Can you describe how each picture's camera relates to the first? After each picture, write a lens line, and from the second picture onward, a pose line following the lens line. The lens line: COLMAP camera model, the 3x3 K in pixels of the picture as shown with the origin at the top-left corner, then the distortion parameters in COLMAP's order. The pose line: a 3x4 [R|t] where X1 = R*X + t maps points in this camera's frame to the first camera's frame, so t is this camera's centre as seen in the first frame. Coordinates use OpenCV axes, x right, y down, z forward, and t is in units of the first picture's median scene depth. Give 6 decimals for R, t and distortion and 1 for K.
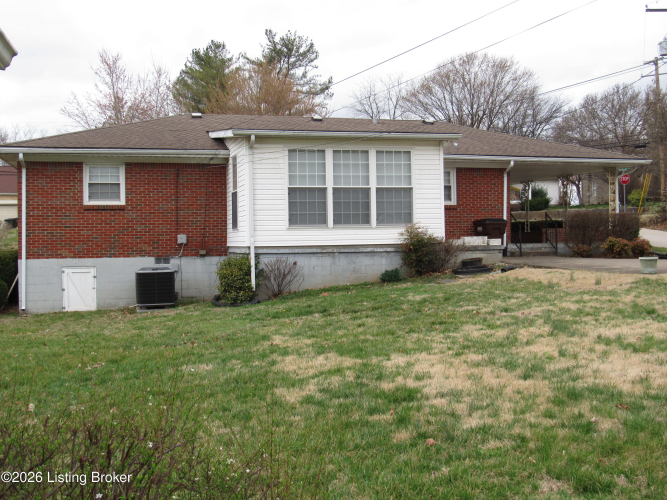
lens RADIAL K [[795.2, 0, 336.1], [0, 795.2, 248.4], [0, 0, 1]] dist [-0.084989, 0.000000]
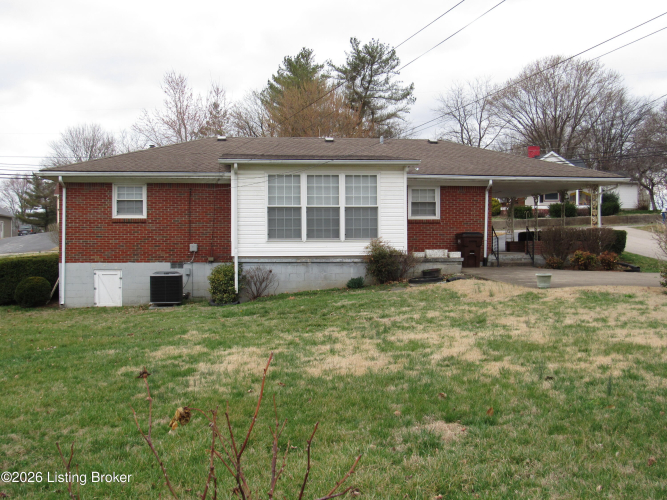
lens RADIAL K [[795.2, 0, 331.4], [0, 795.2, 252.1], [0, 0, 1]] dist [-0.084989, 0.000000]
pose [[0.988600, 0.014769, -0.149841, 0.189388], [-0.013494, 0.999864, 0.009525, -0.019586], [0.149961, -0.007394, 0.988664, -0.140288]]
